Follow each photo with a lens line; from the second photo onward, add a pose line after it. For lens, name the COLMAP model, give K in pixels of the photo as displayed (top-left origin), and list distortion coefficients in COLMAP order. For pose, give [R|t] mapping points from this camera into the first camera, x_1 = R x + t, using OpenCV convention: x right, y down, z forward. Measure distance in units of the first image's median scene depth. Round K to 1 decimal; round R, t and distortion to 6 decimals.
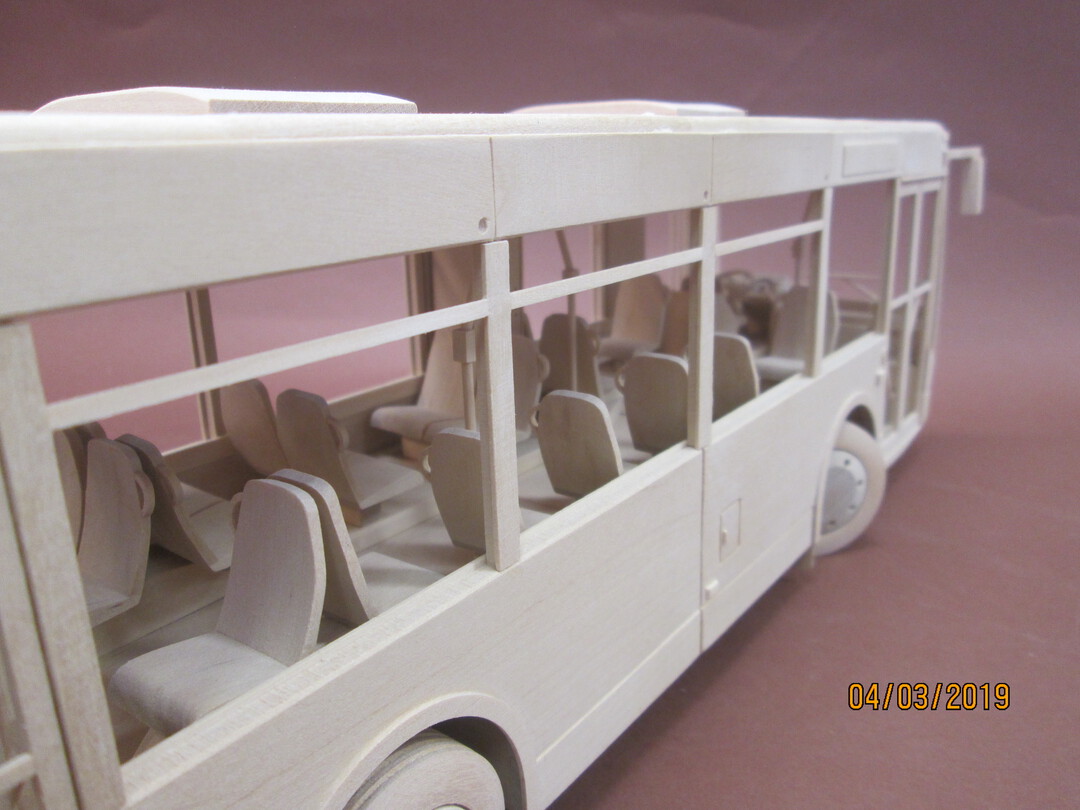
lens RADIAL K [[892.4, 0, 537.3], [0, 892.4, 415.9], [0, 0, 1]] dist [-0.047092, 0.025595]
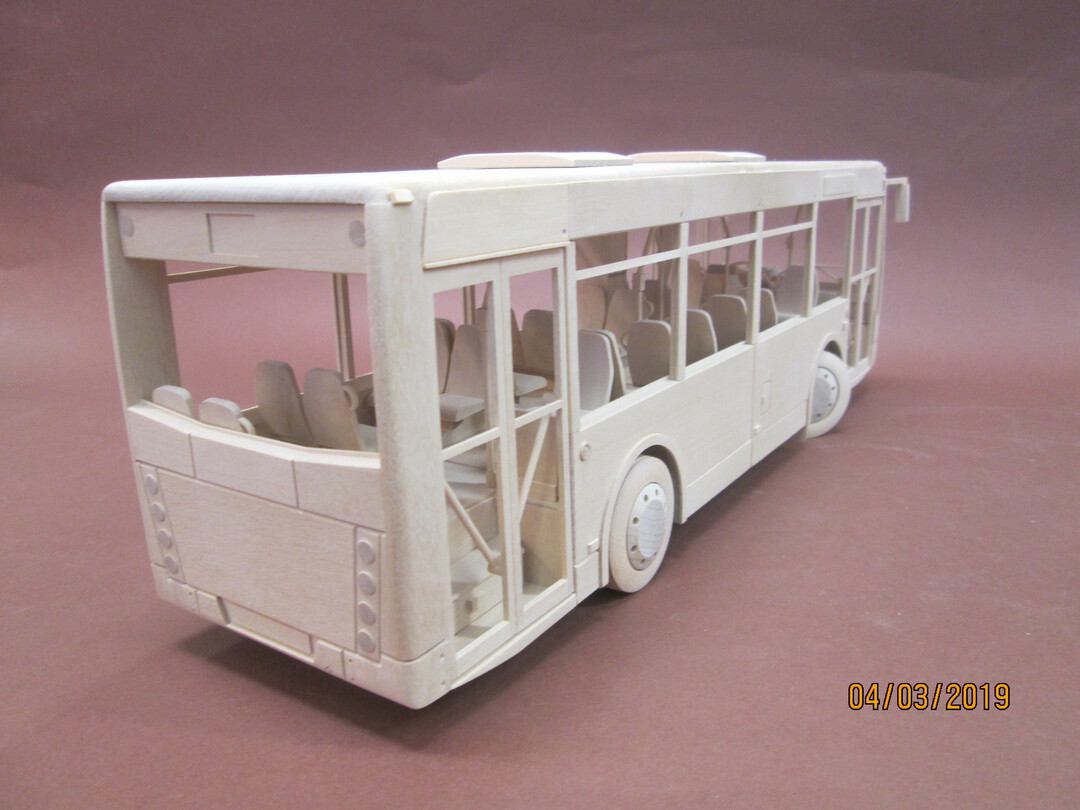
lens RADIAL K [[892.4, 0, 542.5], [0, 892.4, 421.1], [0, 0, 1]] dist [-0.047092, 0.025595]
pose [[0.998314, -0.008377, 0.057438, -0.288006], [0.009279, 0.999837, -0.015464, 0.177837], [-0.057299, 0.015971, 0.998229, -0.640735]]
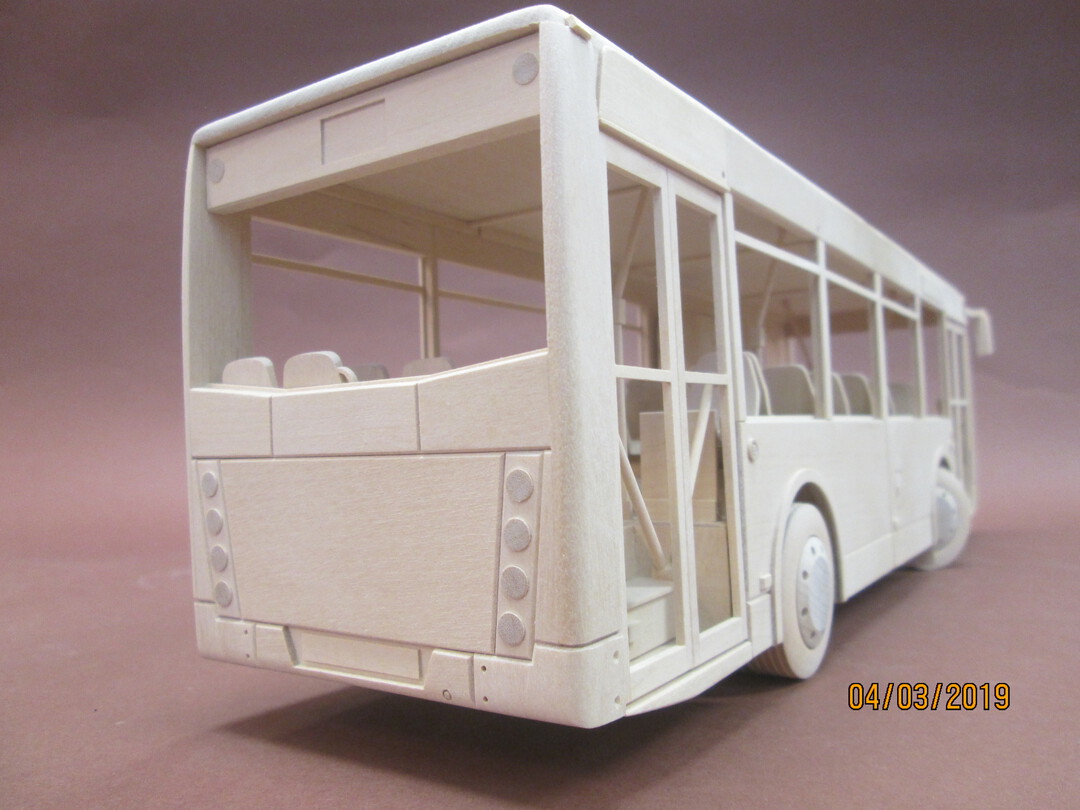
lens RADIAL K [[892.4, 0, 547.4], [0, 892.4, 416.1], [0, 0, 1]] dist [-0.047092, 0.025595]
pose [[0.998348, -0.004861, 0.057245, -0.420241], [0.023054, 0.946566, -0.321685, 0.434228], [-0.052623, 0.322473, 0.945115, -0.388640]]
